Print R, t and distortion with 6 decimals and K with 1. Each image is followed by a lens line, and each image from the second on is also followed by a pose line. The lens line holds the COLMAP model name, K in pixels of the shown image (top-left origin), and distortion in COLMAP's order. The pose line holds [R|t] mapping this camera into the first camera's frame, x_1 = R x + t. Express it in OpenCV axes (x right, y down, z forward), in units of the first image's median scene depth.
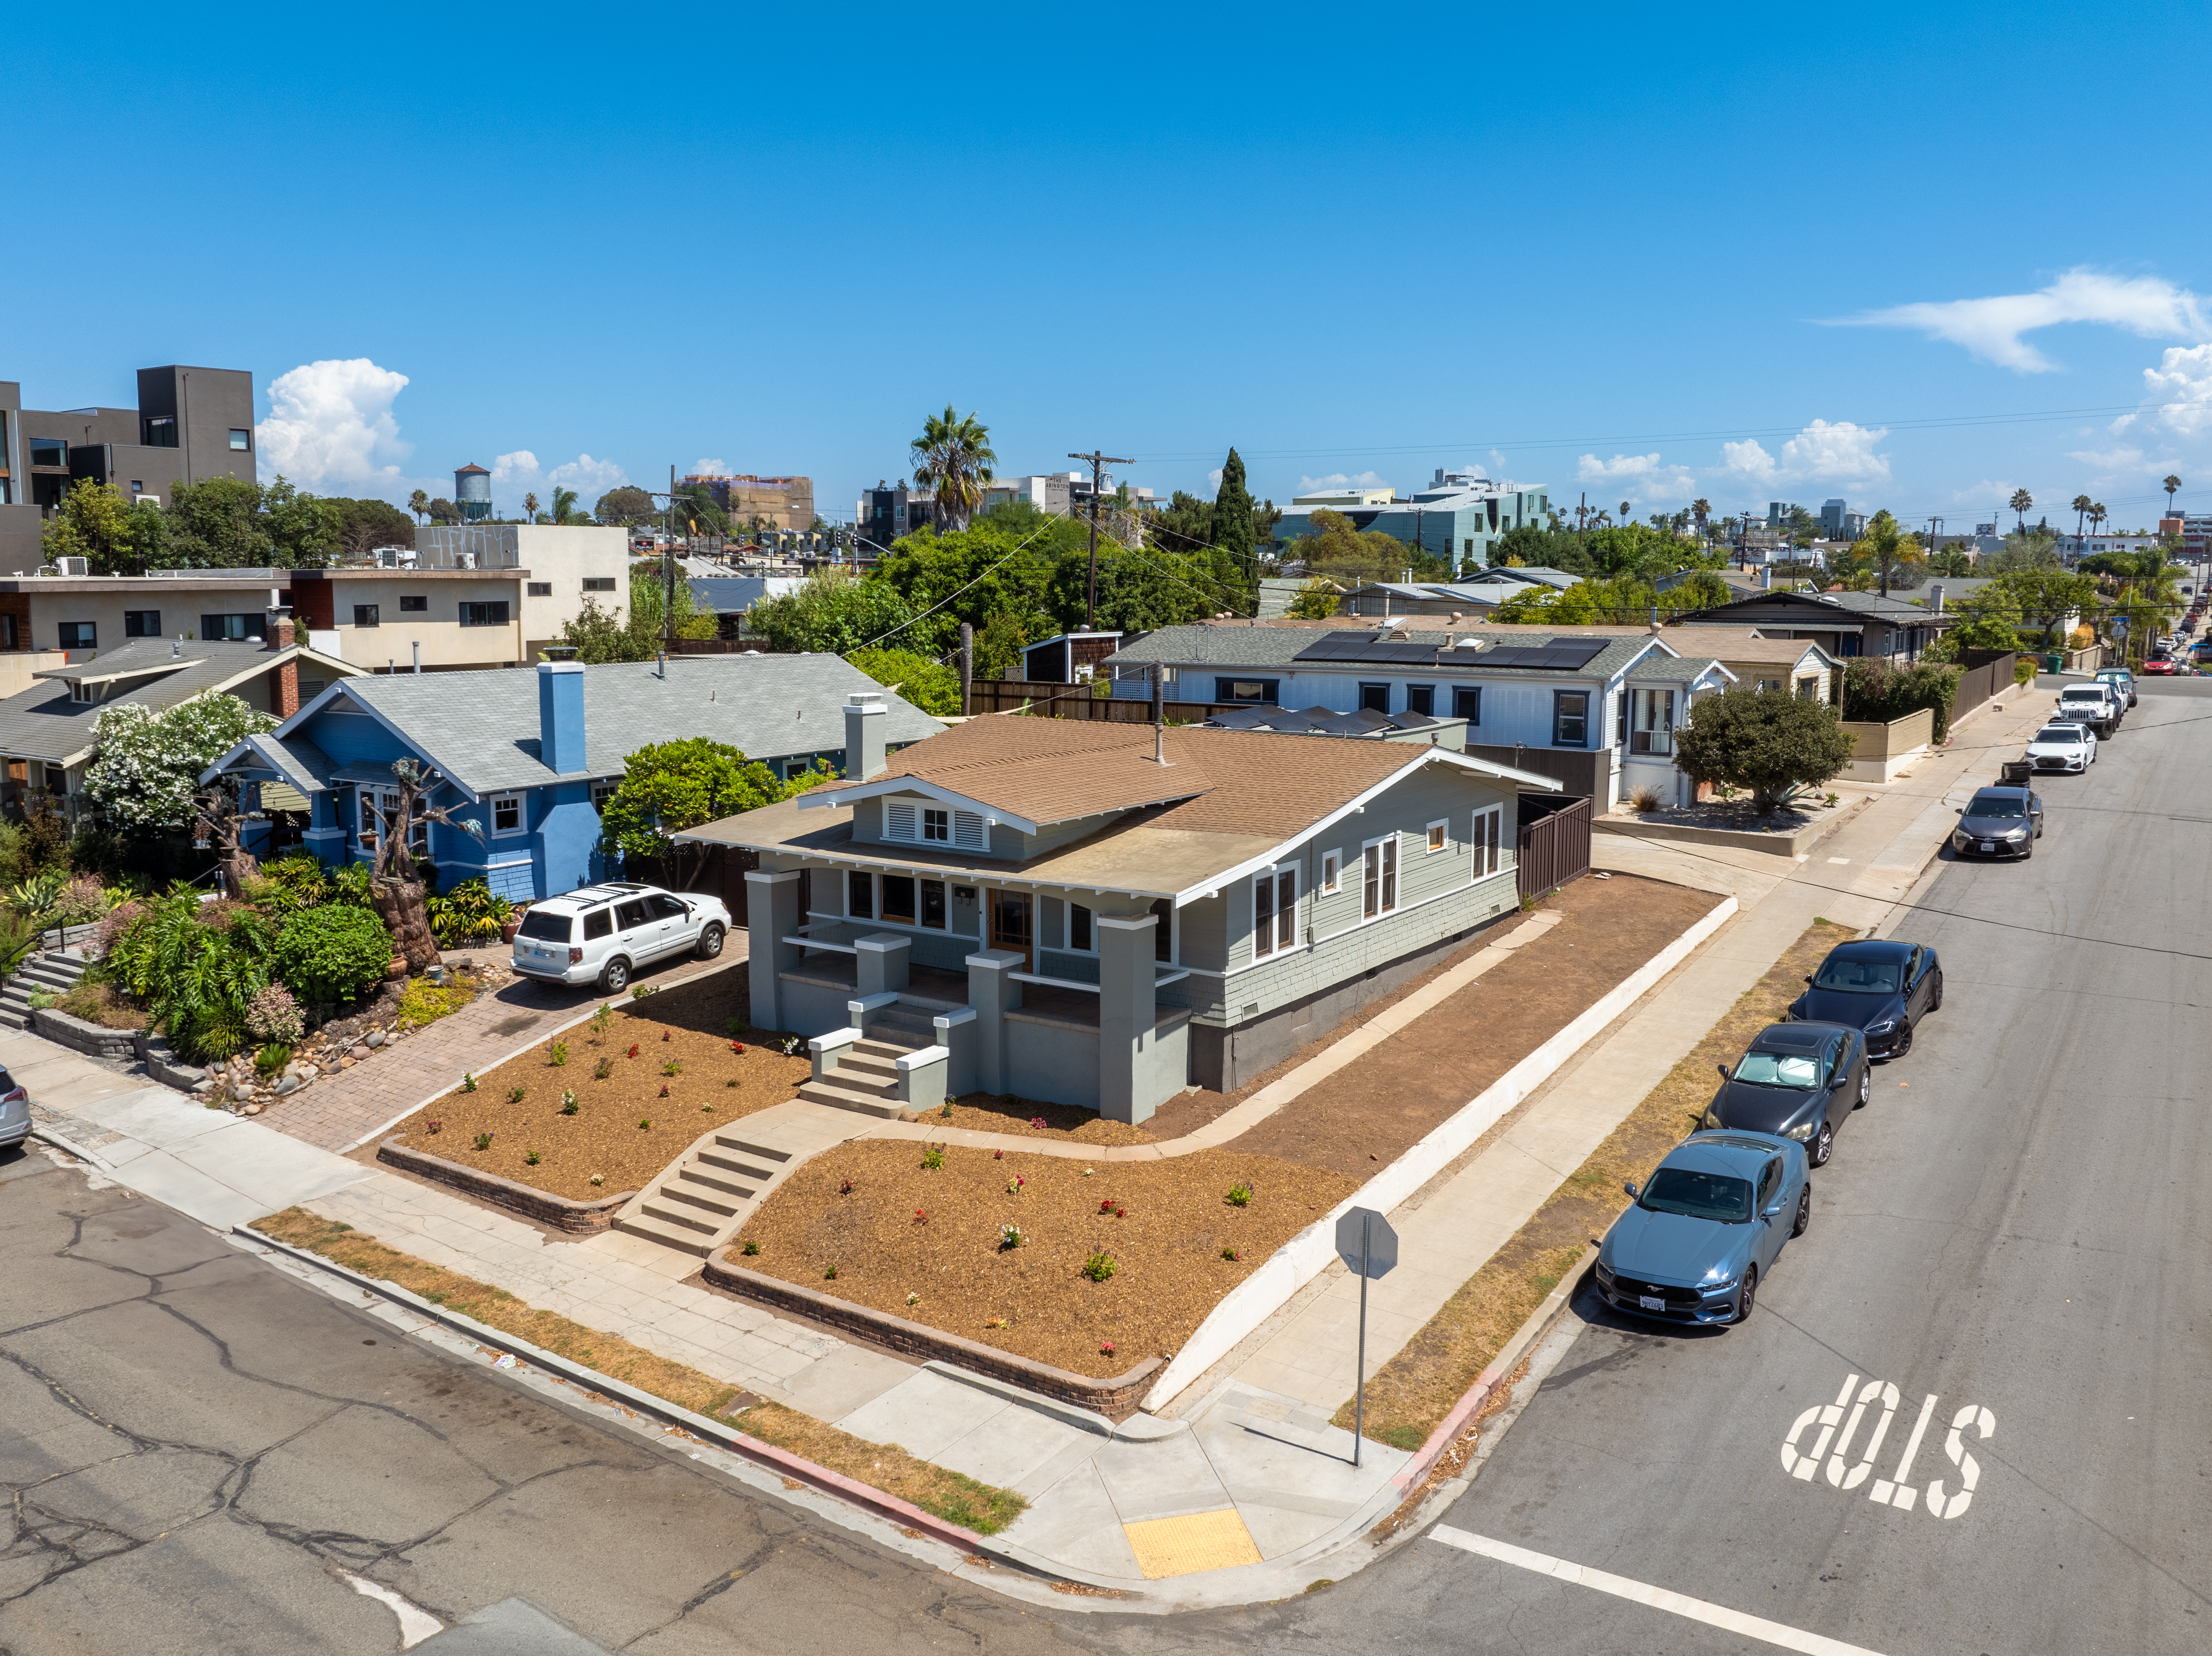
lens RADIAL K [[1735.7, 0, 1106.0], [0, 1735.7, 828.0], [0, 0, 1]] dist [-0.040082, -0.001638]
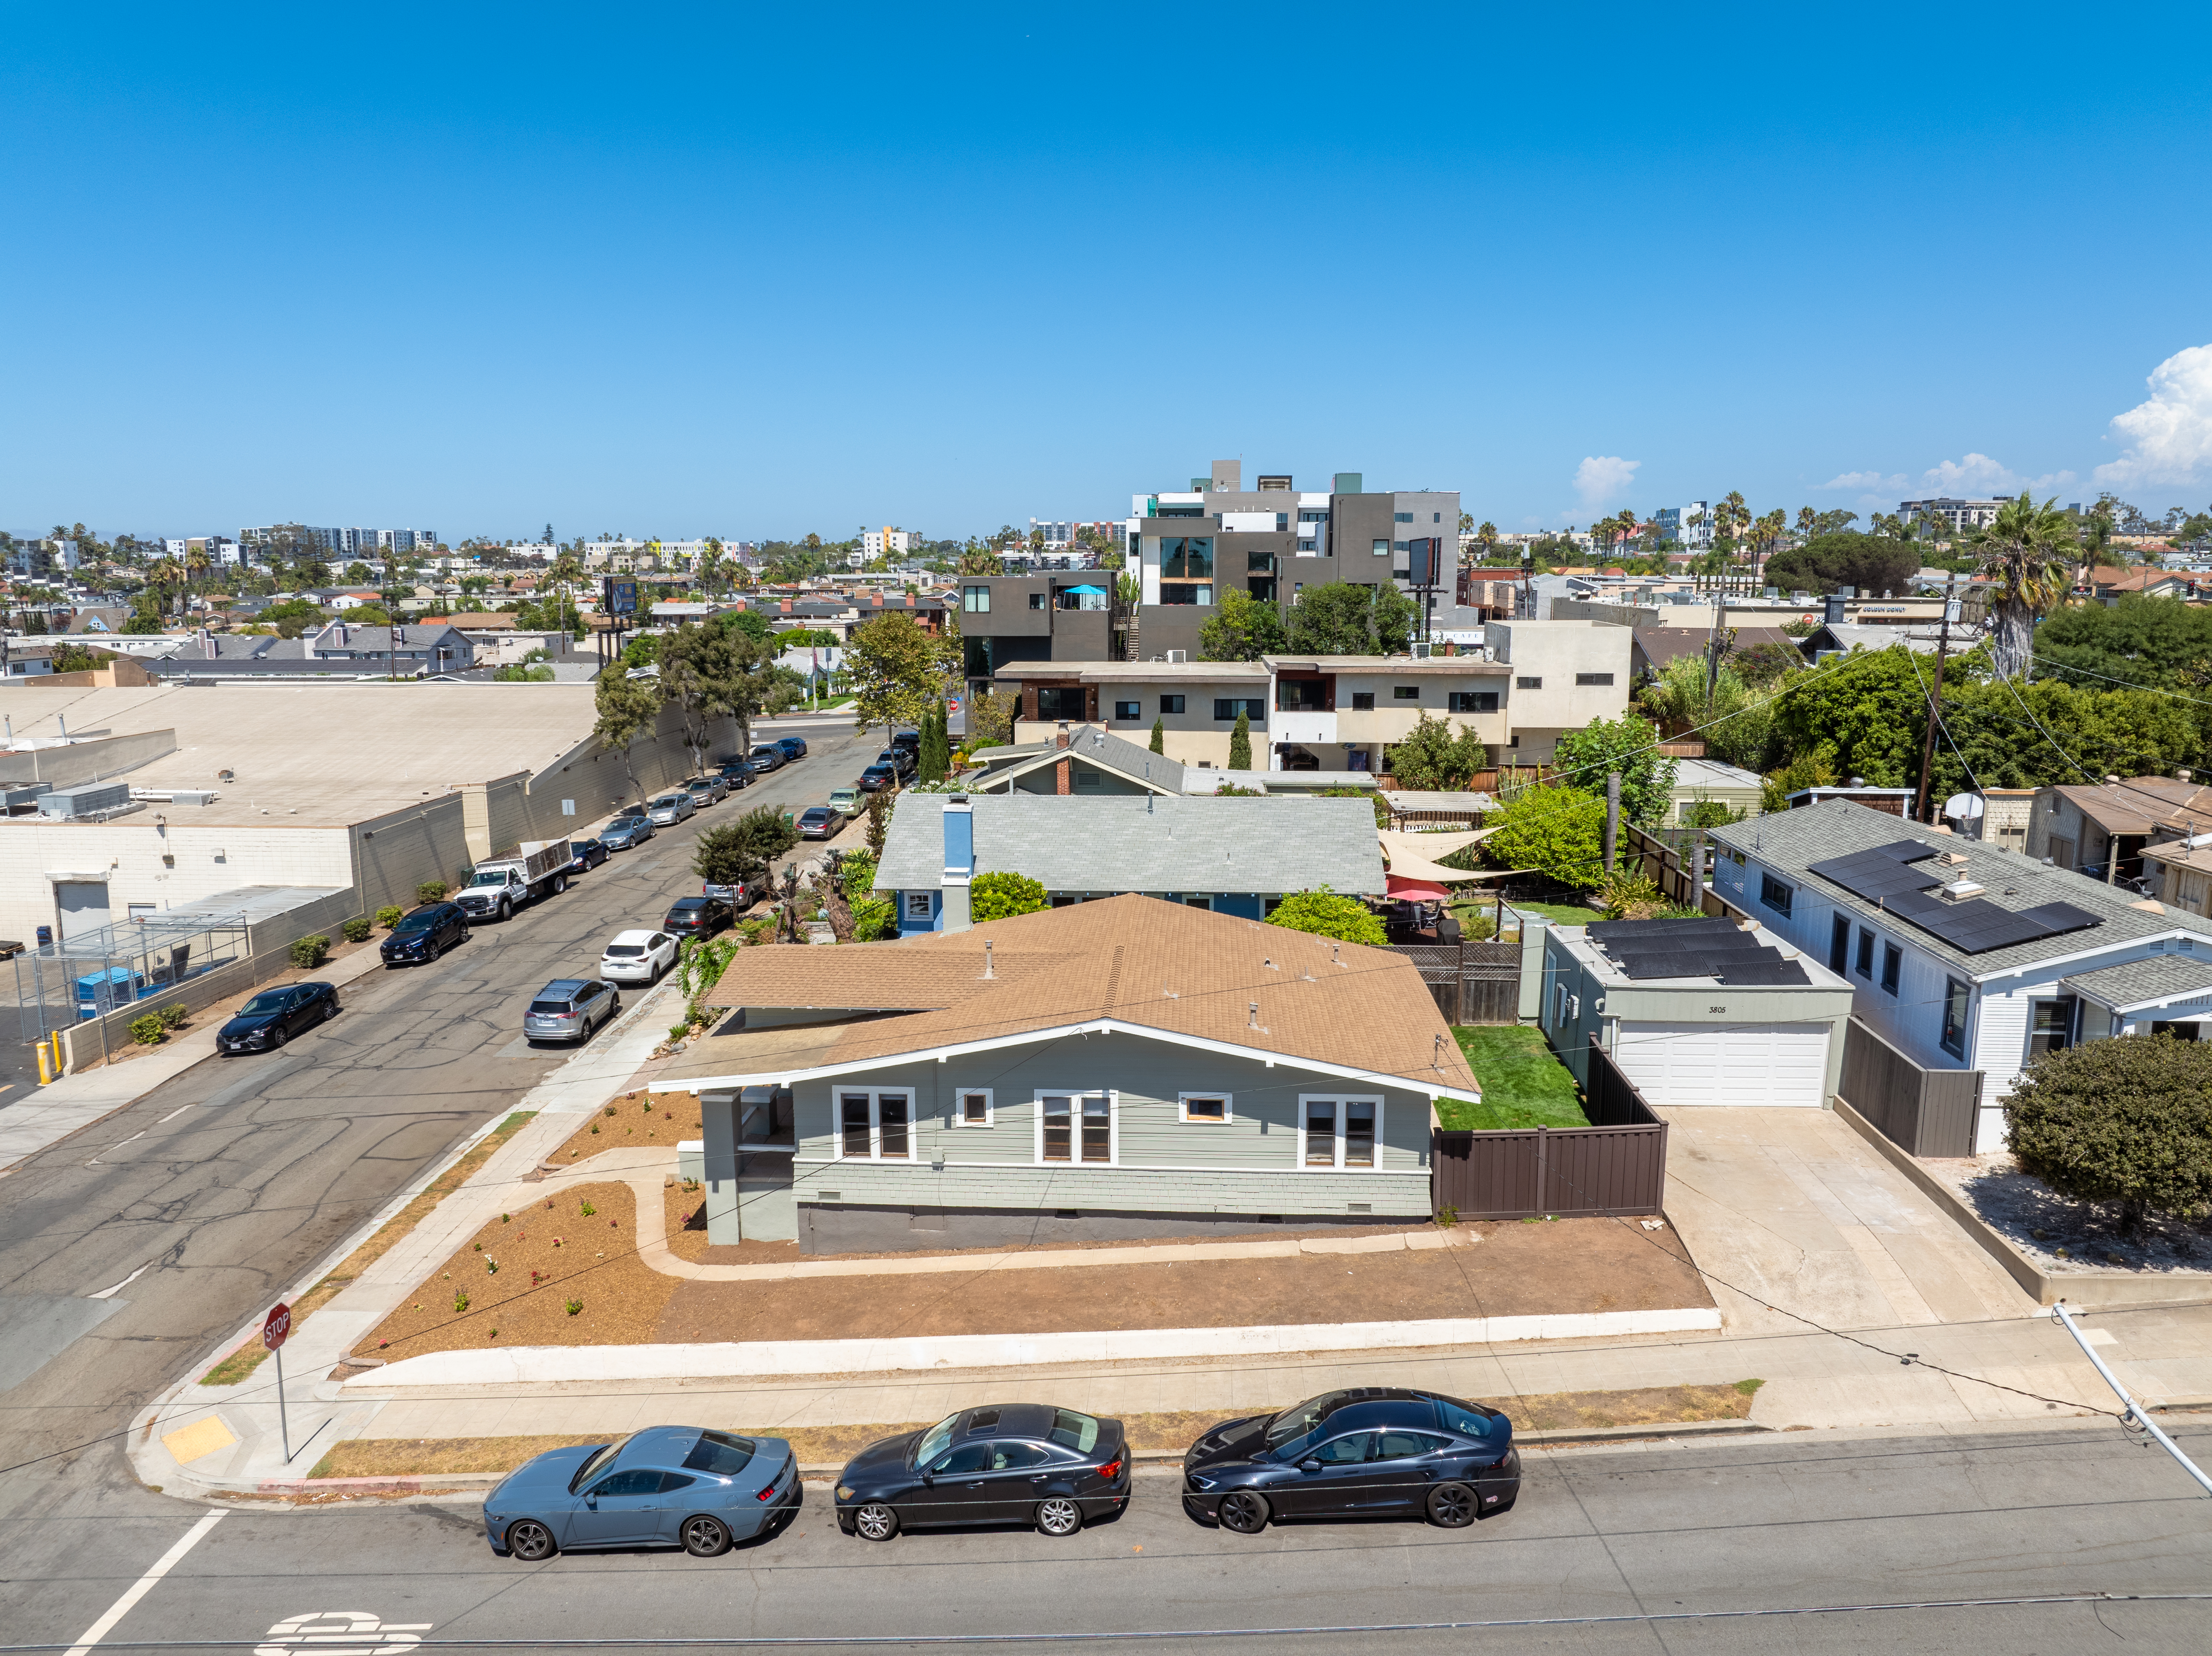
lens RADIAL K [[1579.8, 0, 1099.4], [0, 1579.8, 829.9], [0, 0, 1]] dist [-0.060307, 0.033367]
pose [[0.505762, 0.141939, -0.850916, 1.006427], [-0.118008, 0.988482, 0.094746, -0.255461], [0.854563, 0.052496, 0.516687, 0.545605]]
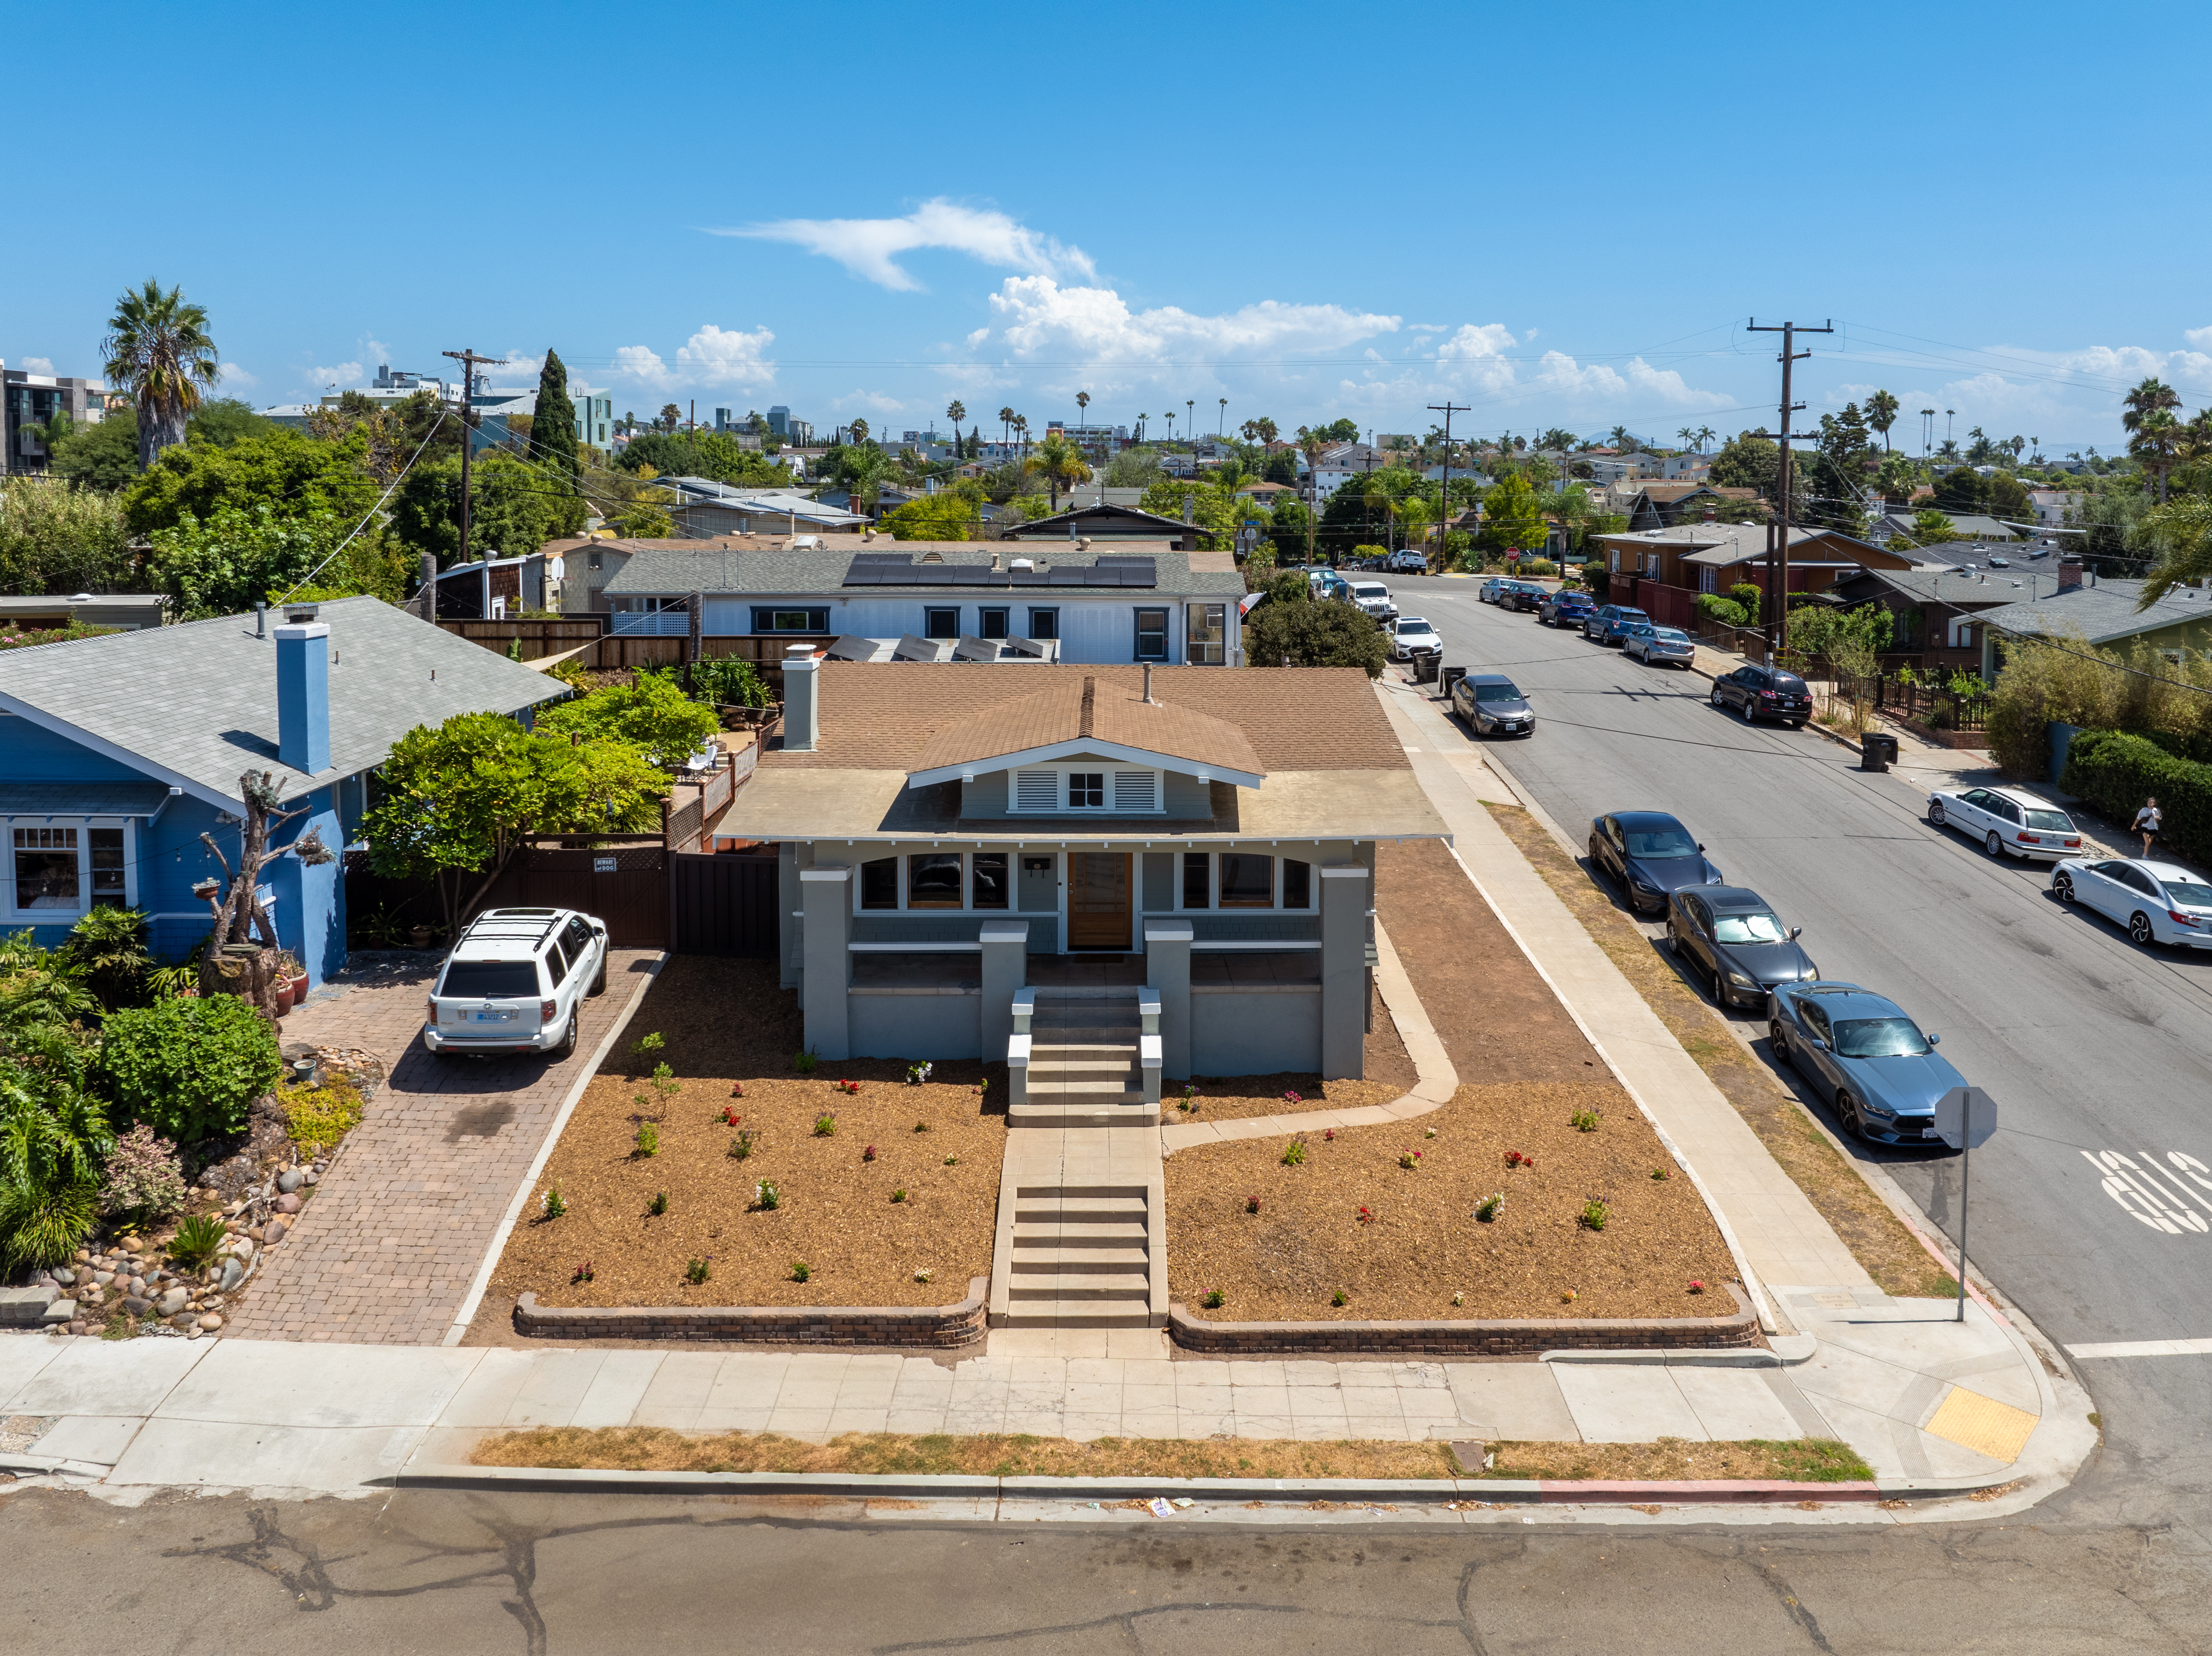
lens RADIAL K [[1798.0, 0, 1149.4], [0, 1798.0, 614.7], [0, 0, 1]] dist [-0.035729, 0.005023]
pose [[0.809975, -0.040131, 0.585089, -0.576963], [0.080443, 0.995829, -0.043059, -0.046531], [-0.580921, 0.081943, 0.809825, 0.213590]]
